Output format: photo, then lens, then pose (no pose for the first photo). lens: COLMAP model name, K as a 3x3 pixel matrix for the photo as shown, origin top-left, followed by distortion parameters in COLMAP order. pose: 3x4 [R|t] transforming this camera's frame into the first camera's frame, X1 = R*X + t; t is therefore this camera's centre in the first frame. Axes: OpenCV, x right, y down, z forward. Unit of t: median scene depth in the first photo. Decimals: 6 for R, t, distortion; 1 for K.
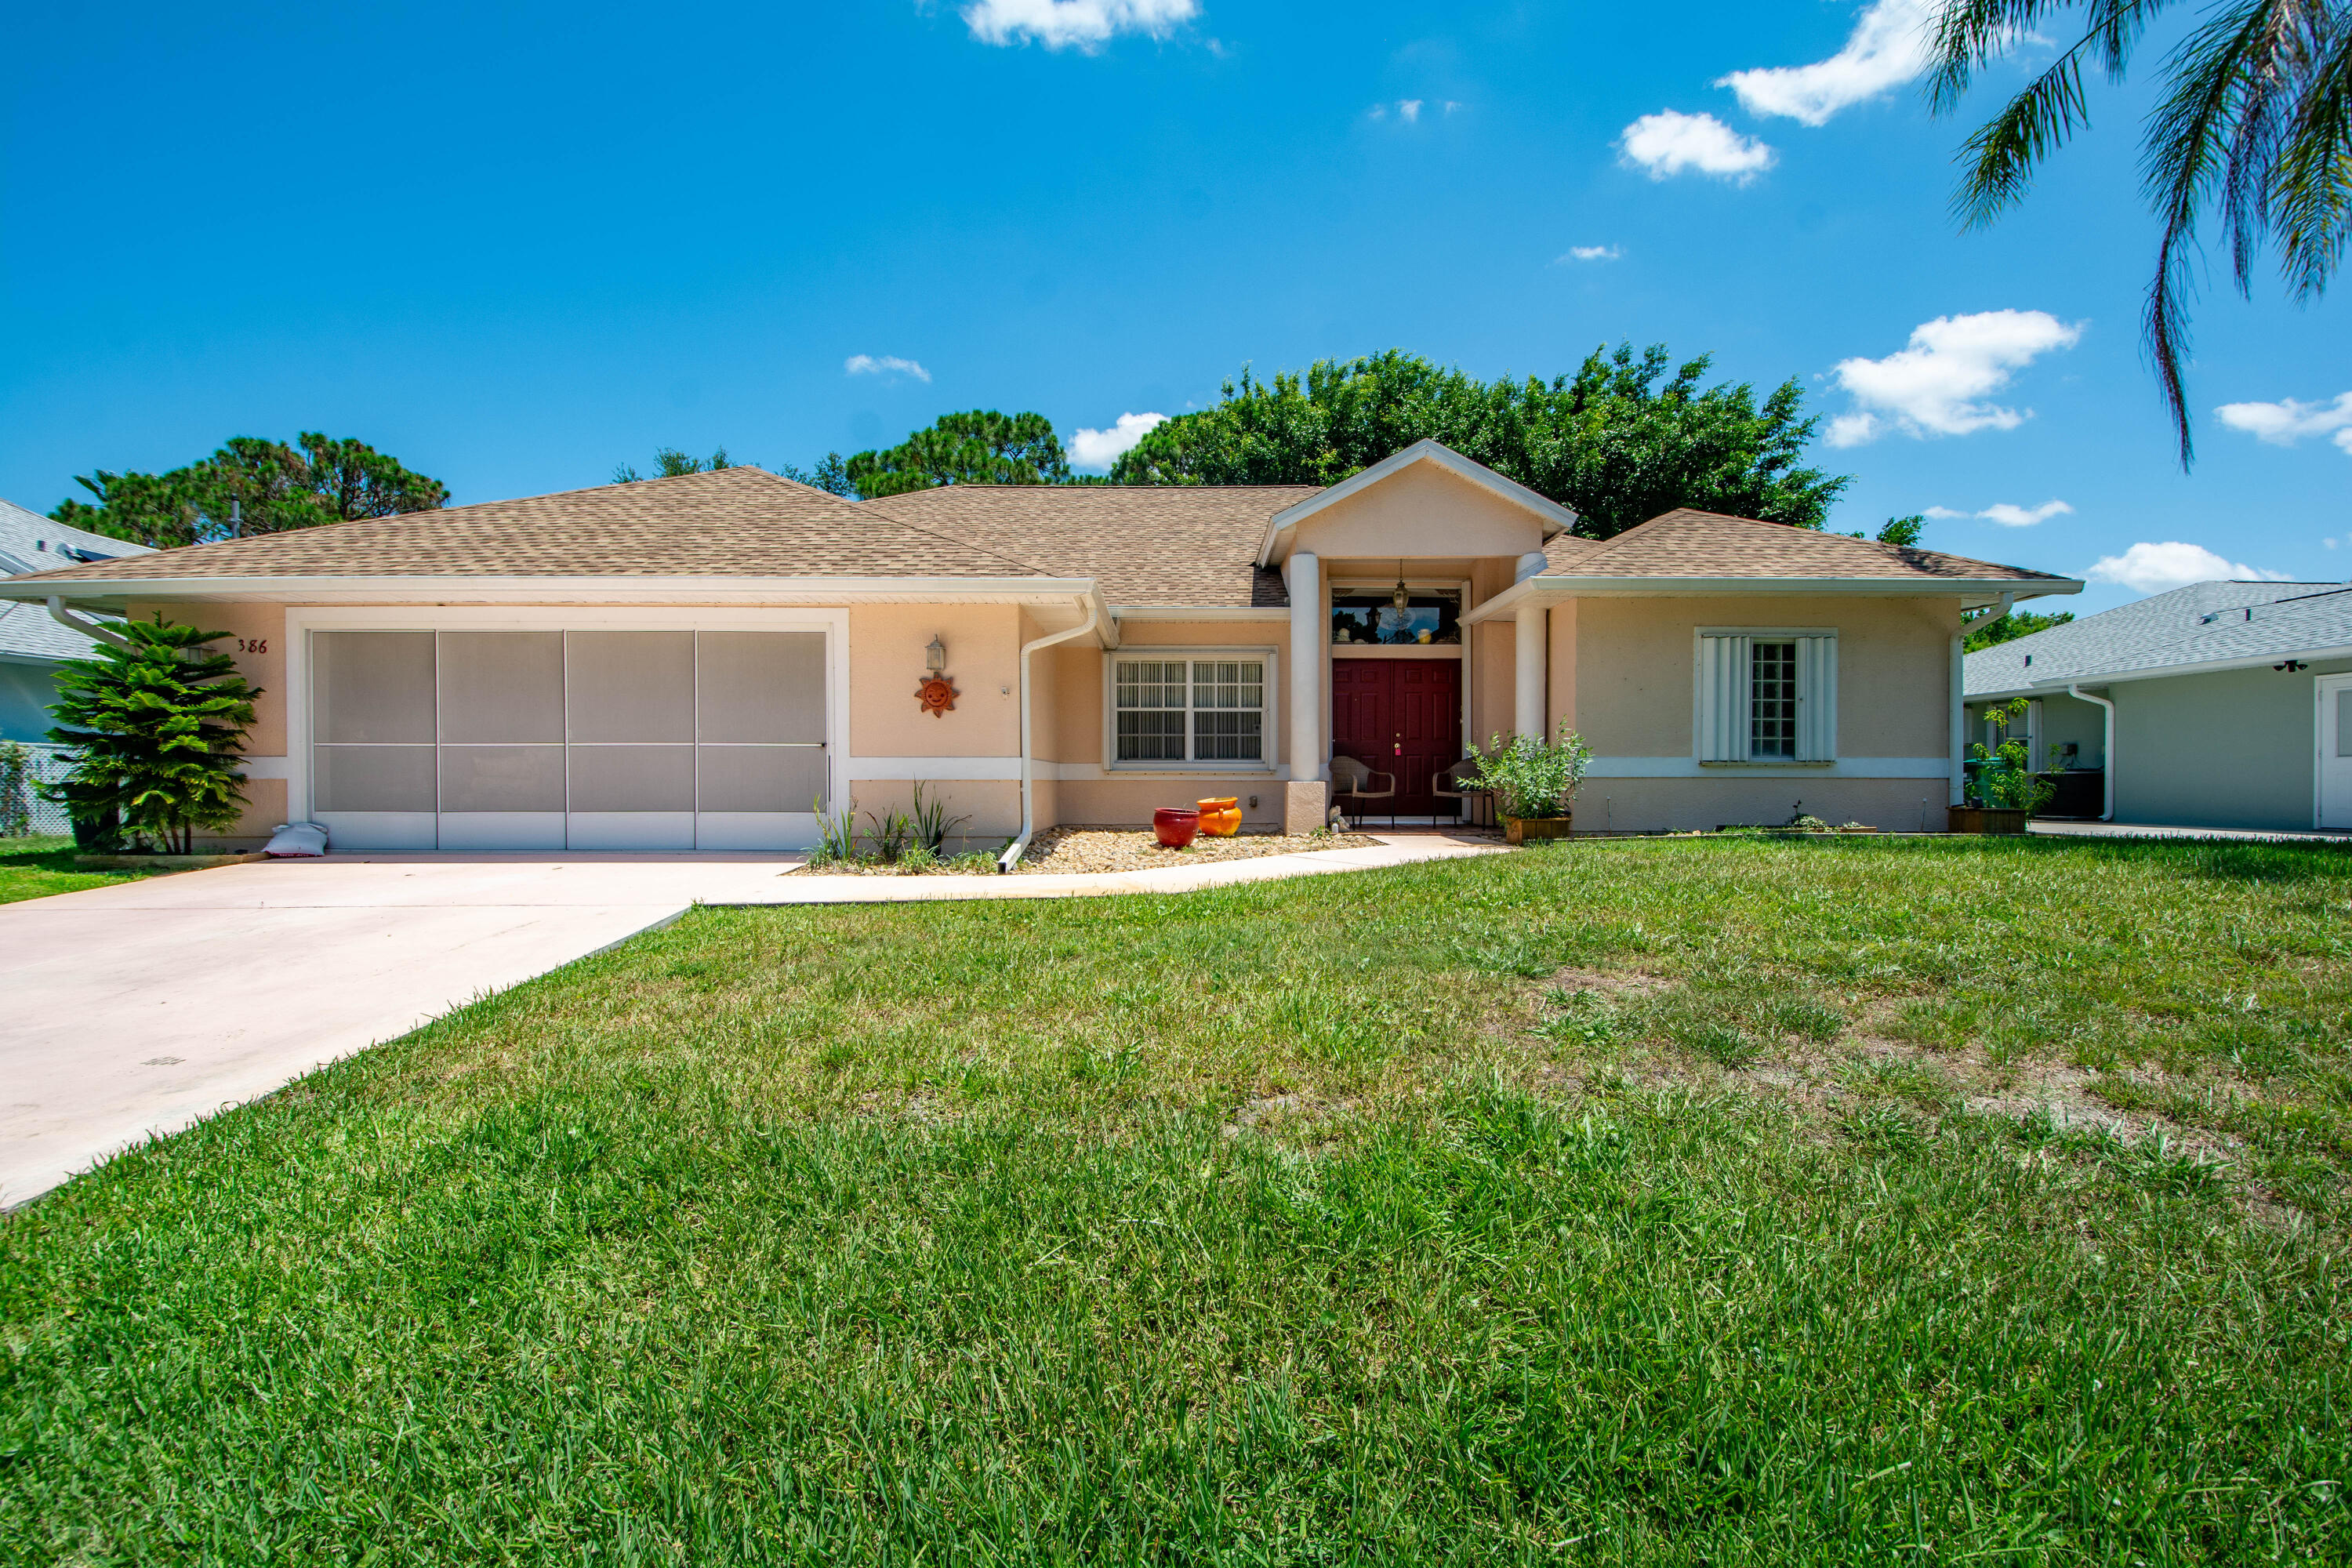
lens RADIAL K [[1037.9, 0, 1178.0], [0, 1037.9, 804.5], [0, 0, 1]] dist [-0.004353, -0.003416]
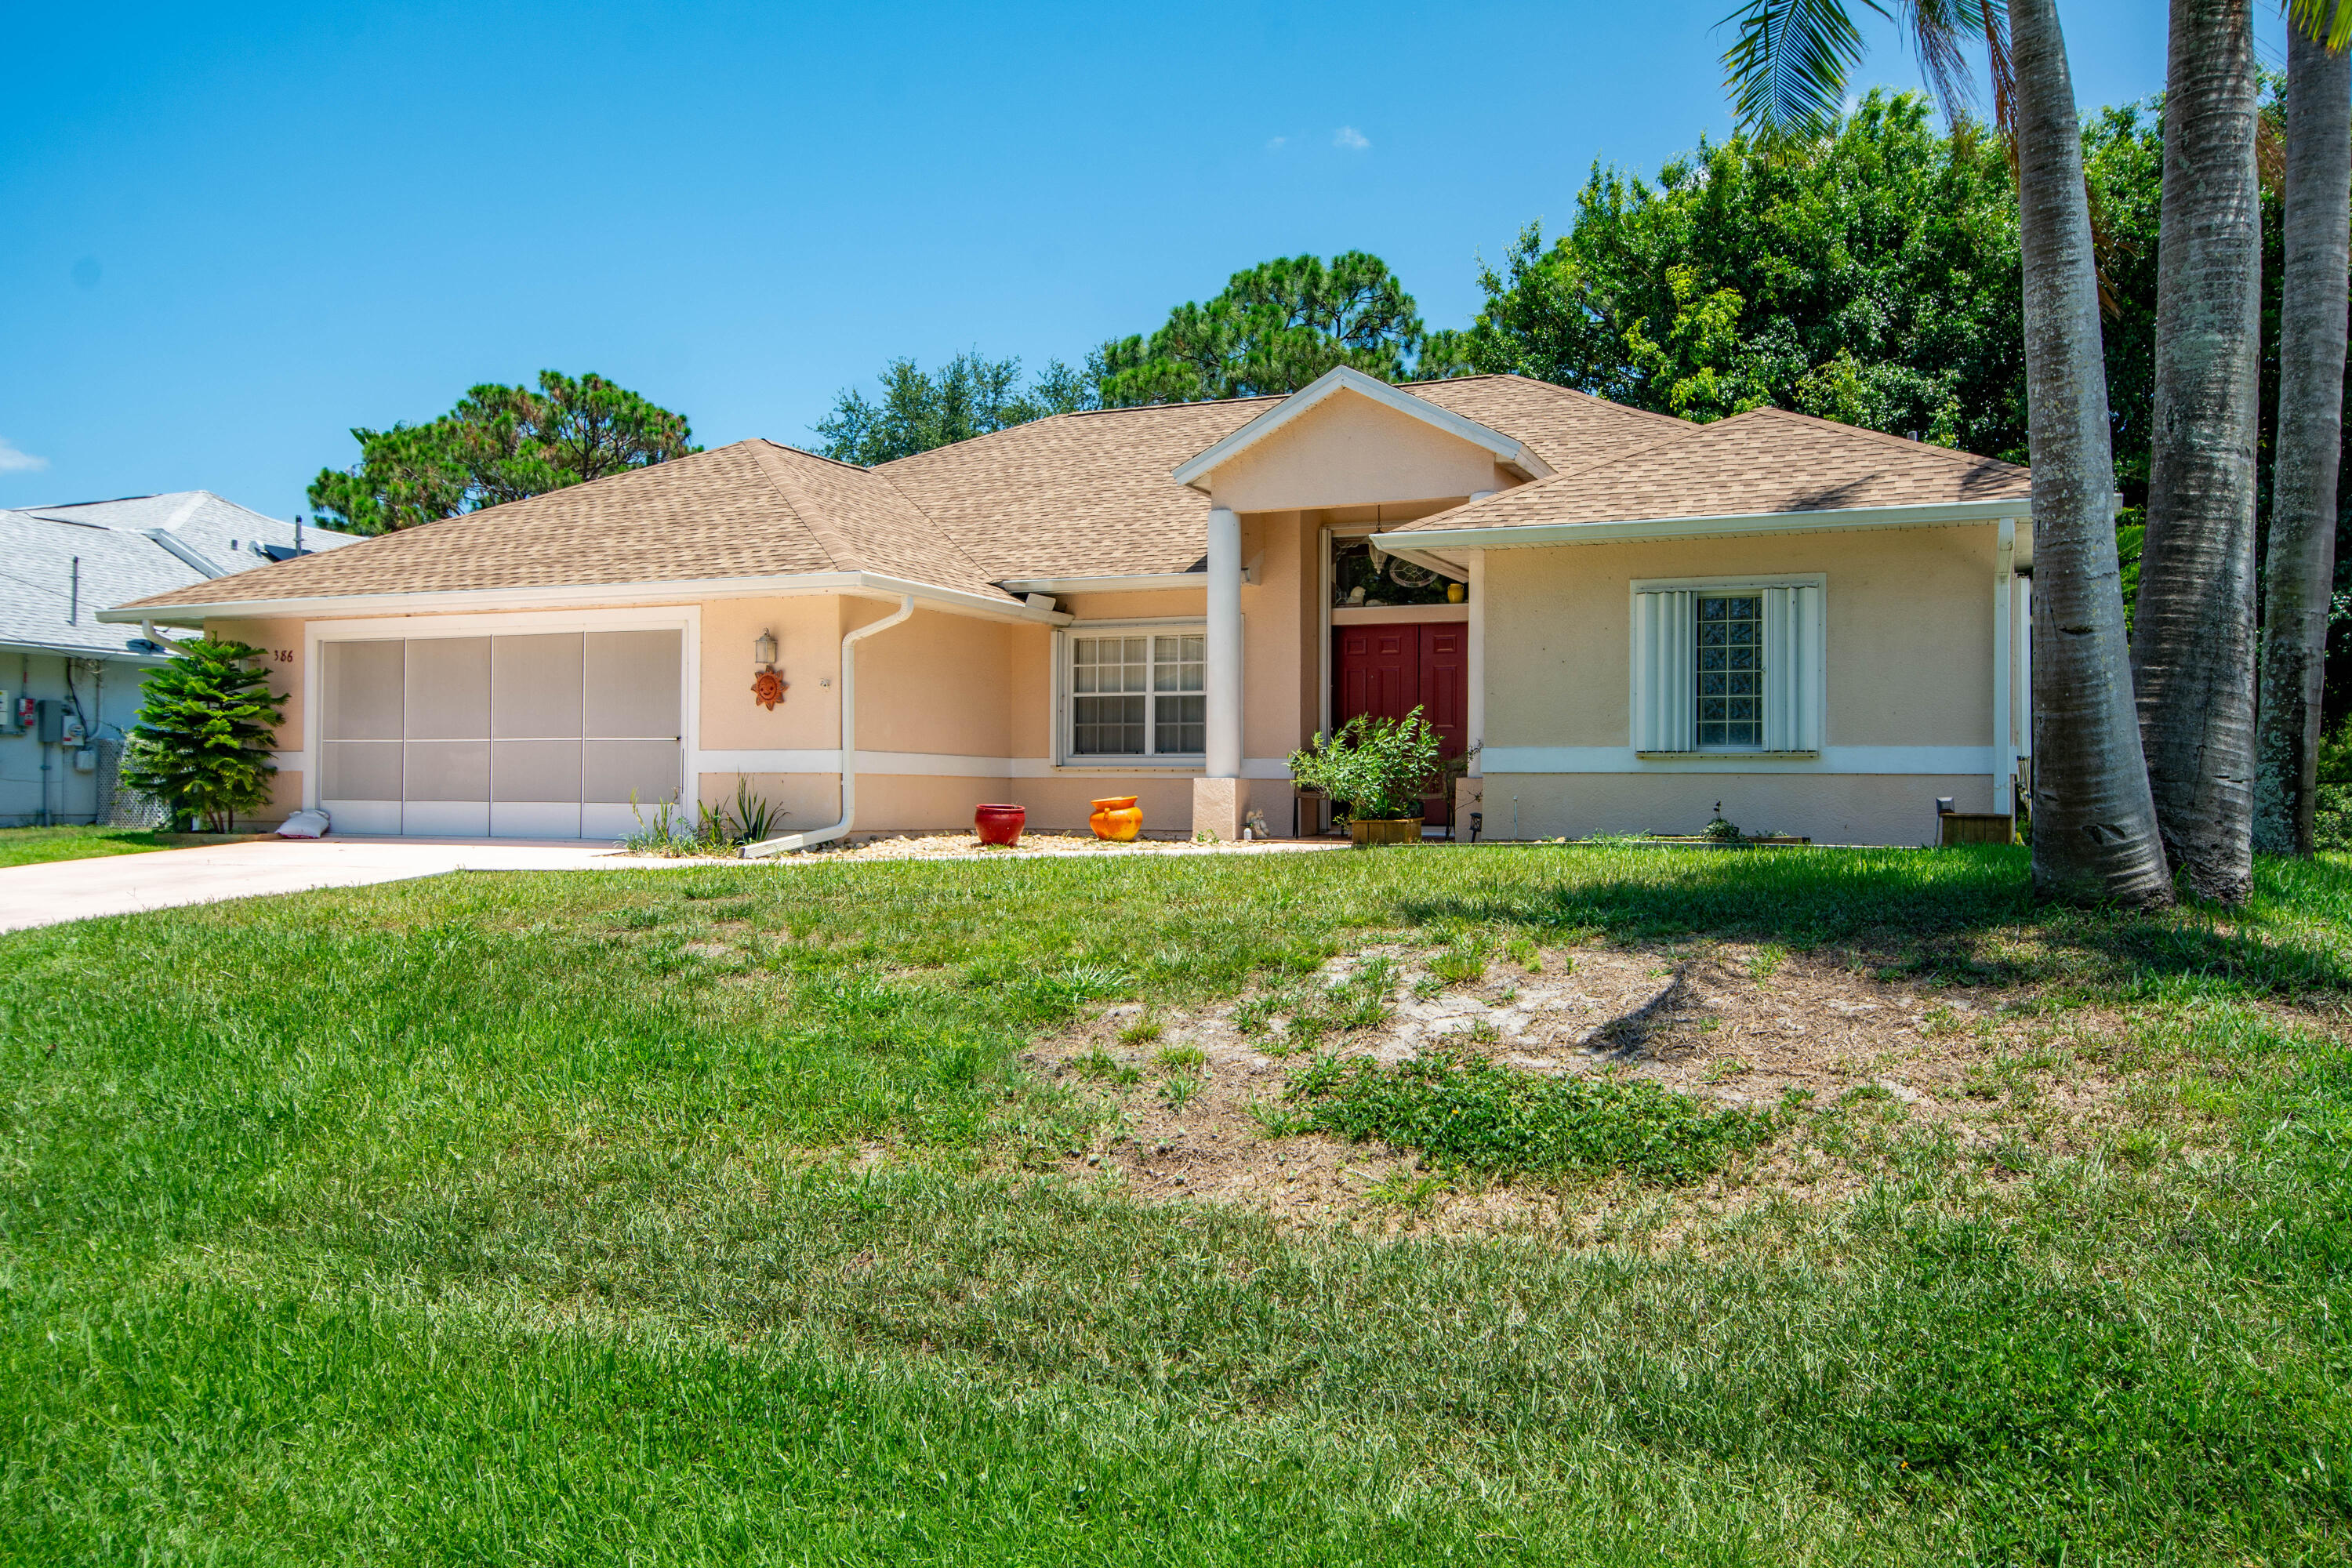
lens RADIAL K [[1792.7, 0, 1169.3], [0, 1792.7, 774.6], [0, 0, 1]] dist [0.006424, 0.004912]
pose [[0.911903, 0.000828, -0.410405, 0.738365], [-0.015863, 0.999322, -0.033232, 0.026085], [0.410099, 0.036814, 0.911298, -0.373130]]
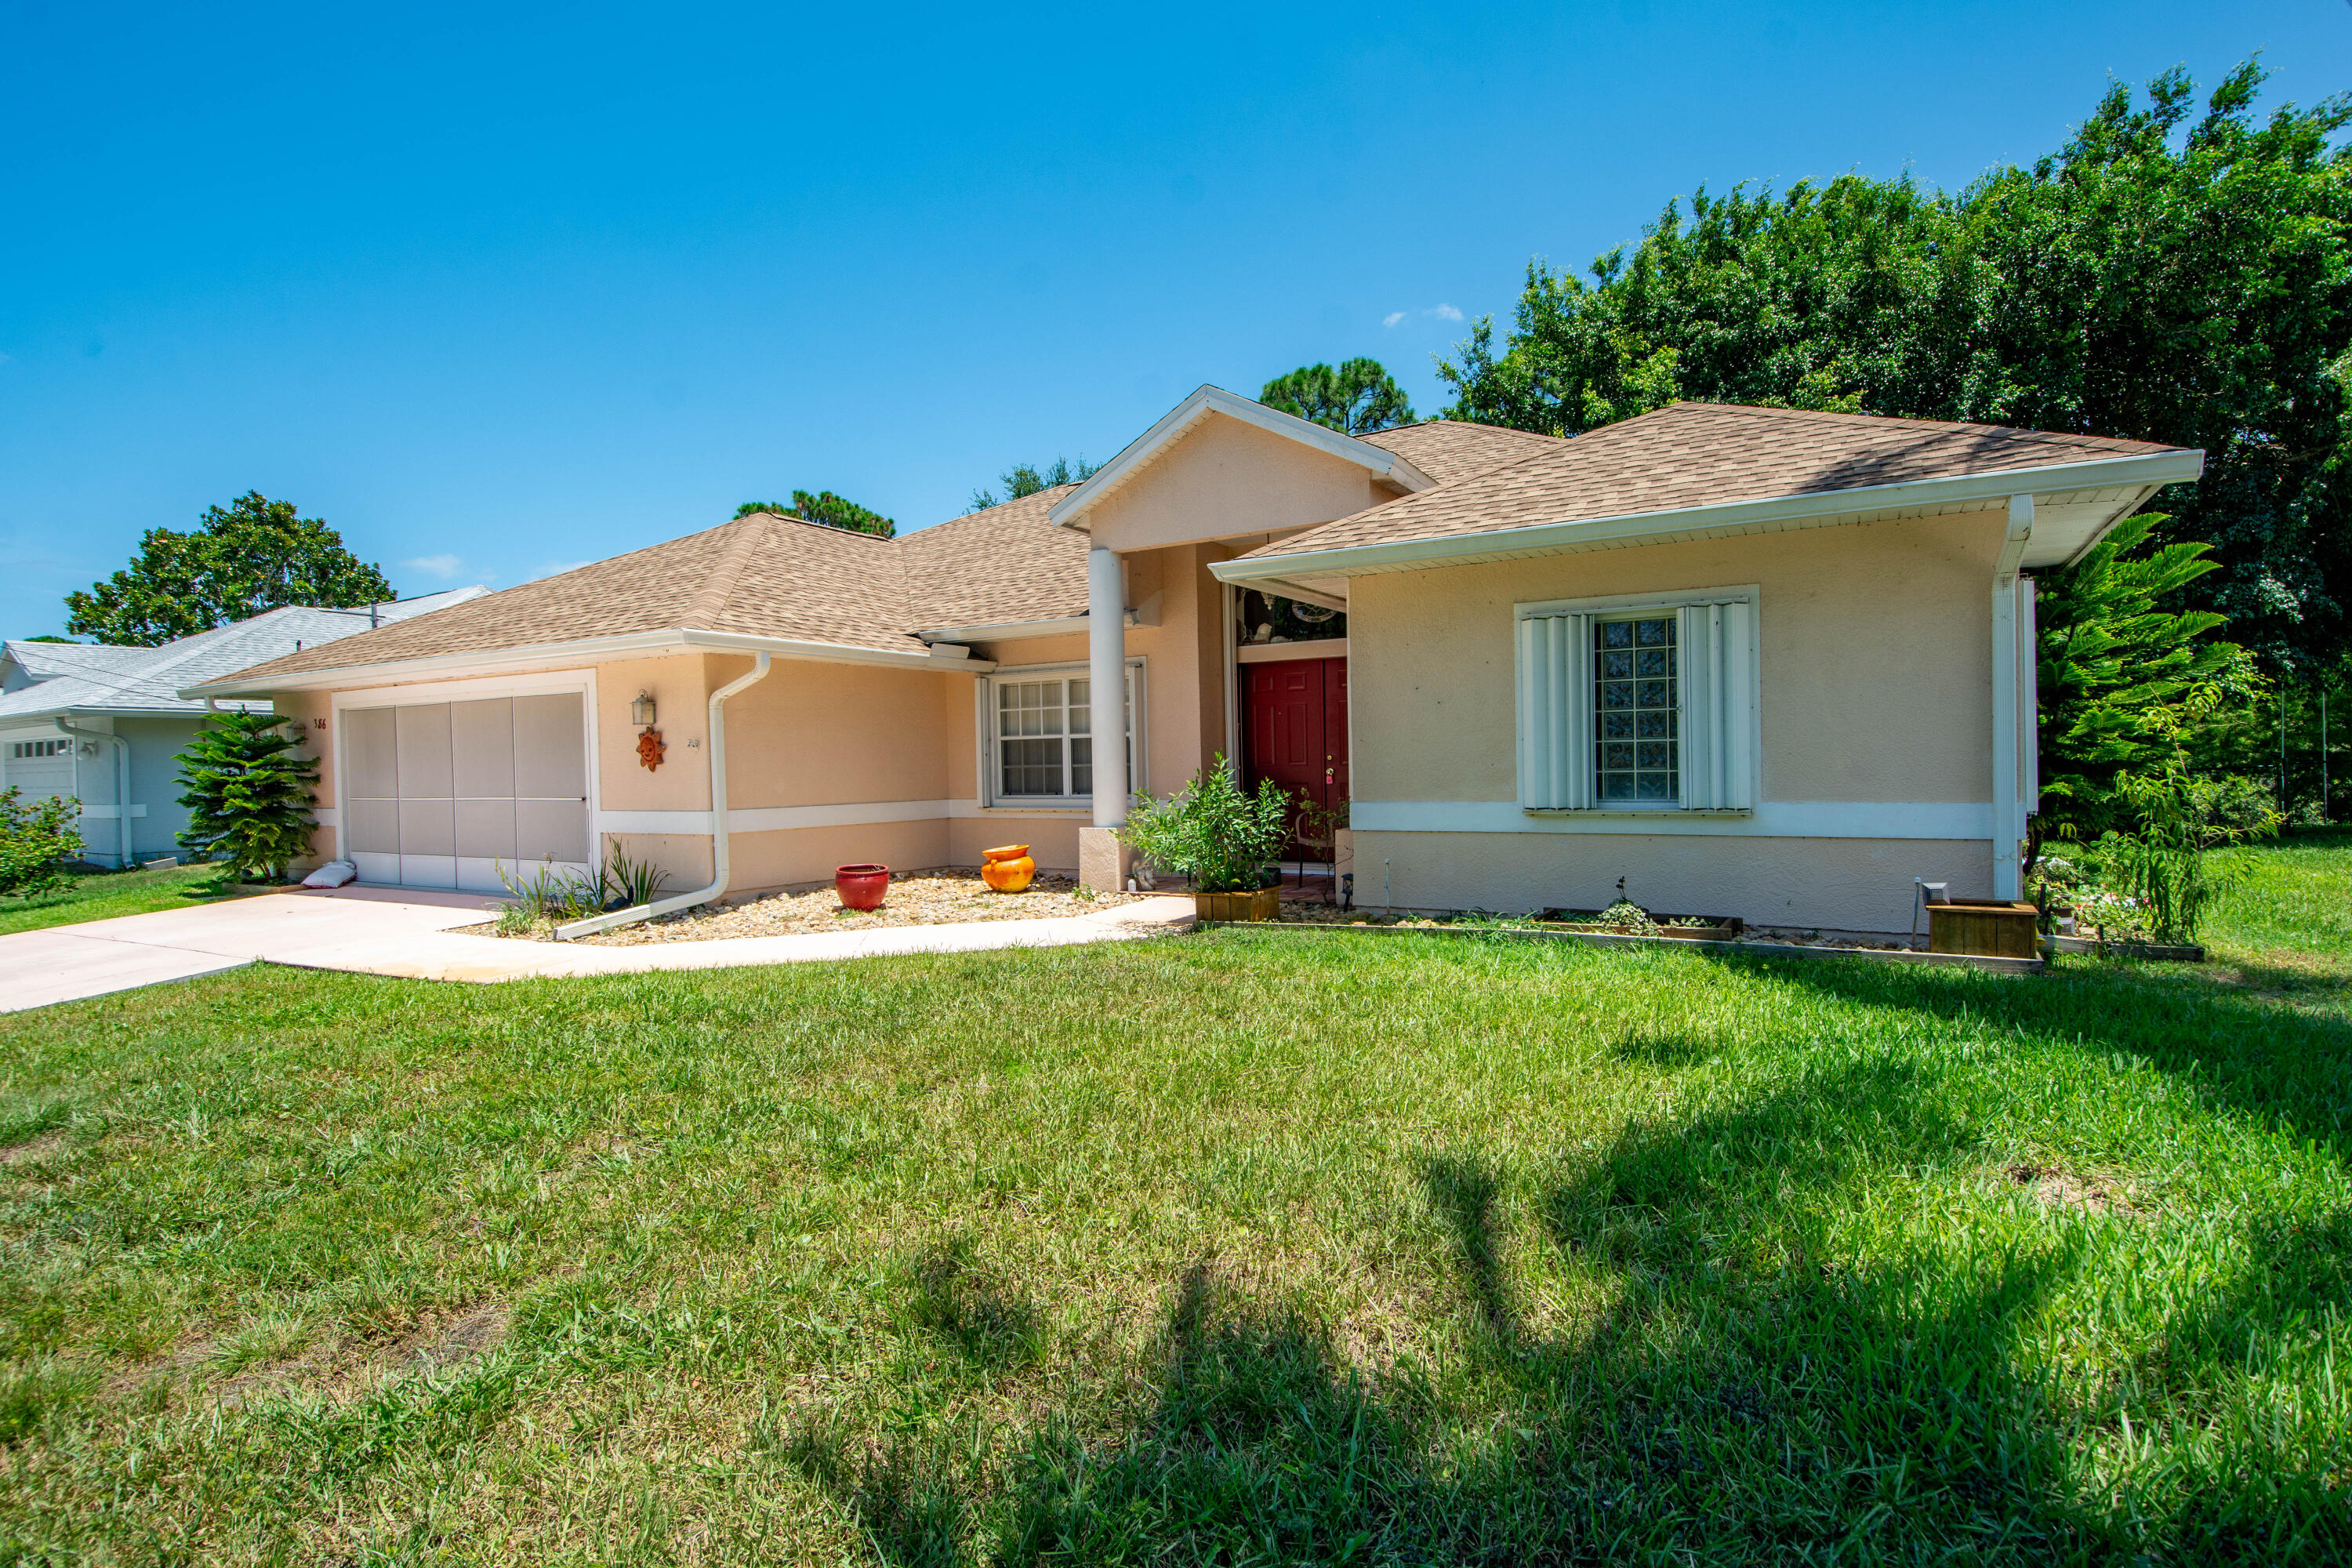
lens RADIAL K [[1160.6, 0, 1175.8], [0, 1160.6, 791.1], [0, 0, 1]] dist [-0.002646, -0.000356]
pose [[0.862544, -0.006556, -0.505940, 0.686036], [0.008315, 0.999965, 0.001218, -0.054984], [0.505914, -0.005257, 0.862568, 0.254540]]
